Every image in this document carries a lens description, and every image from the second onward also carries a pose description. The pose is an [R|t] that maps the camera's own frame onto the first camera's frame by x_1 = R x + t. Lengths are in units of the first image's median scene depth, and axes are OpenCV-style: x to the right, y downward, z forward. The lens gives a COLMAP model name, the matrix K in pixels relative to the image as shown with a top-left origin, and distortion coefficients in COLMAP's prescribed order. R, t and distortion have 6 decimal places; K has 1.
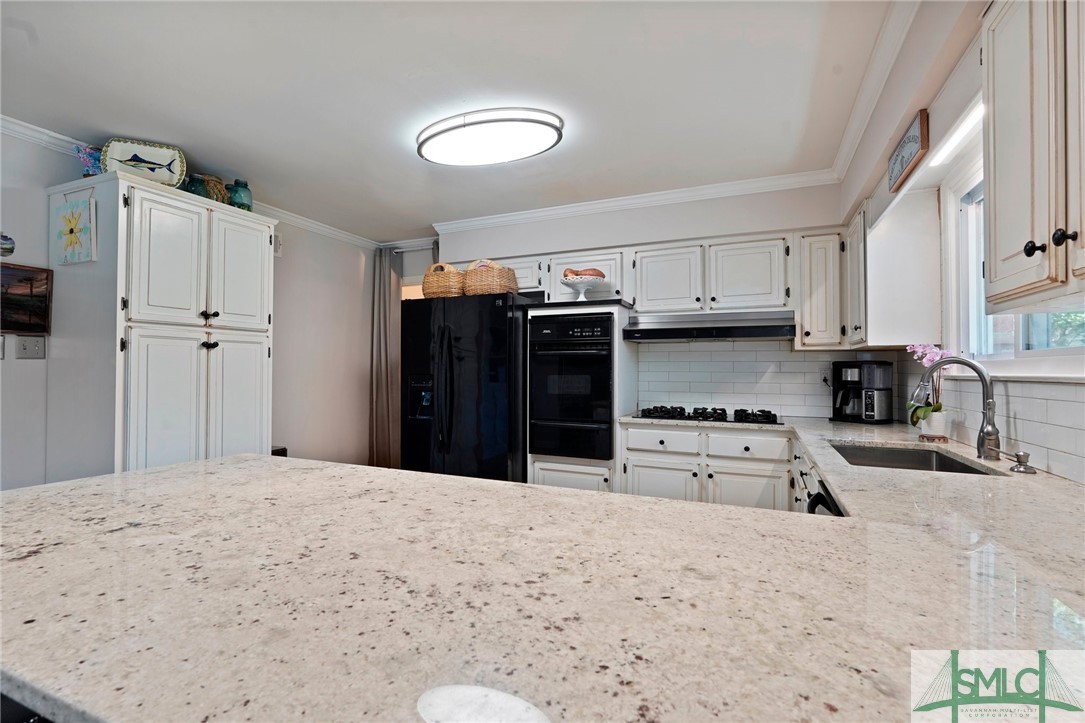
lens RADIAL K [[493.9, 0, 538.9], [0, 493.9, 362.6], [0, 0, 1]] dist [-0.008878, 0.001241]
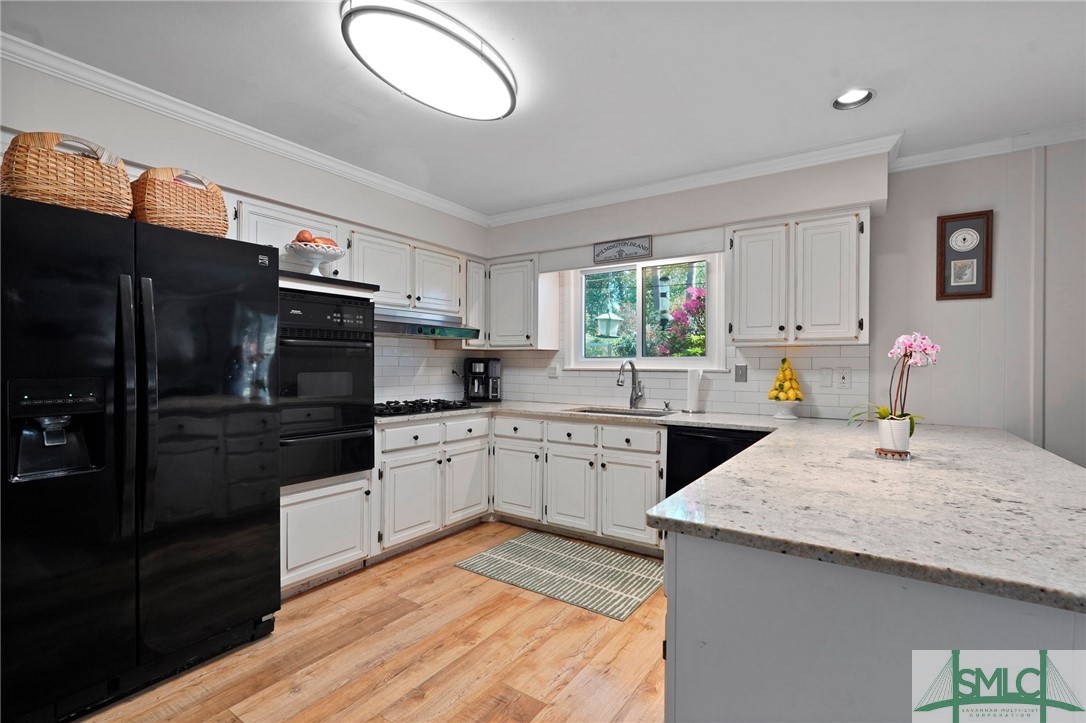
lens RADIAL K [[494.3, 0, 536.3], [0, 494.3, 364.4], [0, 0, 1]] dist [-0.008878, 0.001241]
pose [[0.177260, -0.005608, 0.984148, -0.677048], [-0.019576, 0.999766, 0.009222, -0.000696], [-0.983969, -0.020900, 0.177108, 0.575573]]
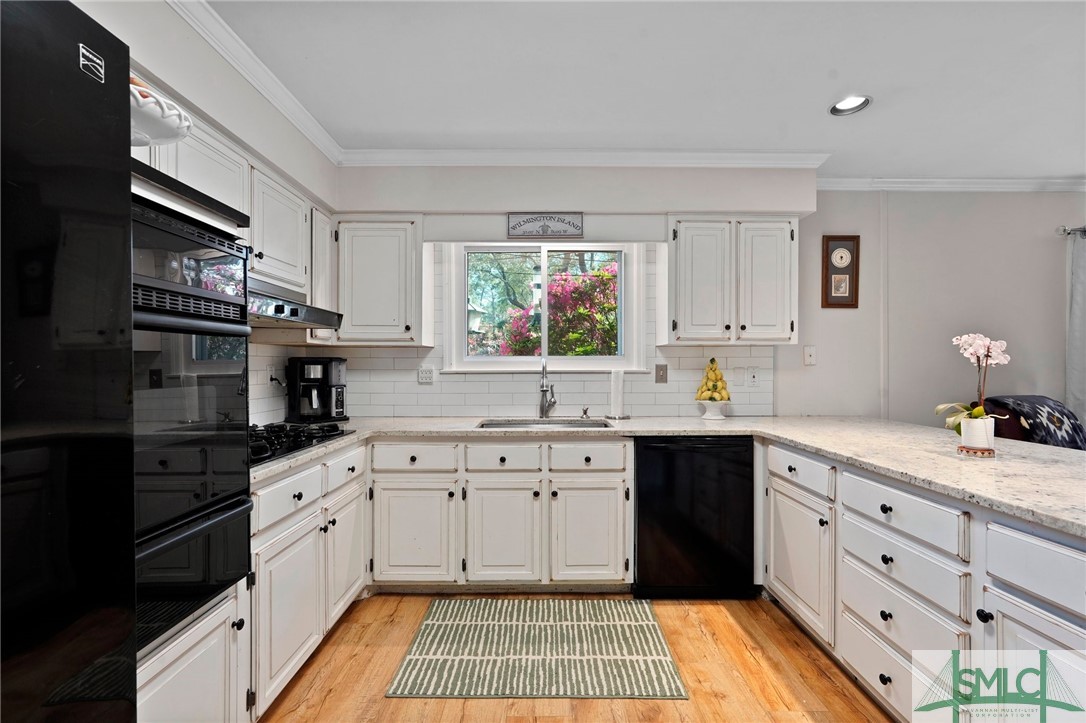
lens RADIAL K [[494.3, 0, 540.2], [0, 494.3, 365.3], [0, 0, 1]] dist [-0.008878, 0.001241]
pose [[-0.415091, -0.007469, 0.909749, -0.375259], [-0.015560, 0.999878, 0.001109, 0.004710], [-0.909647, -0.013696, -0.415157, 0.965443]]
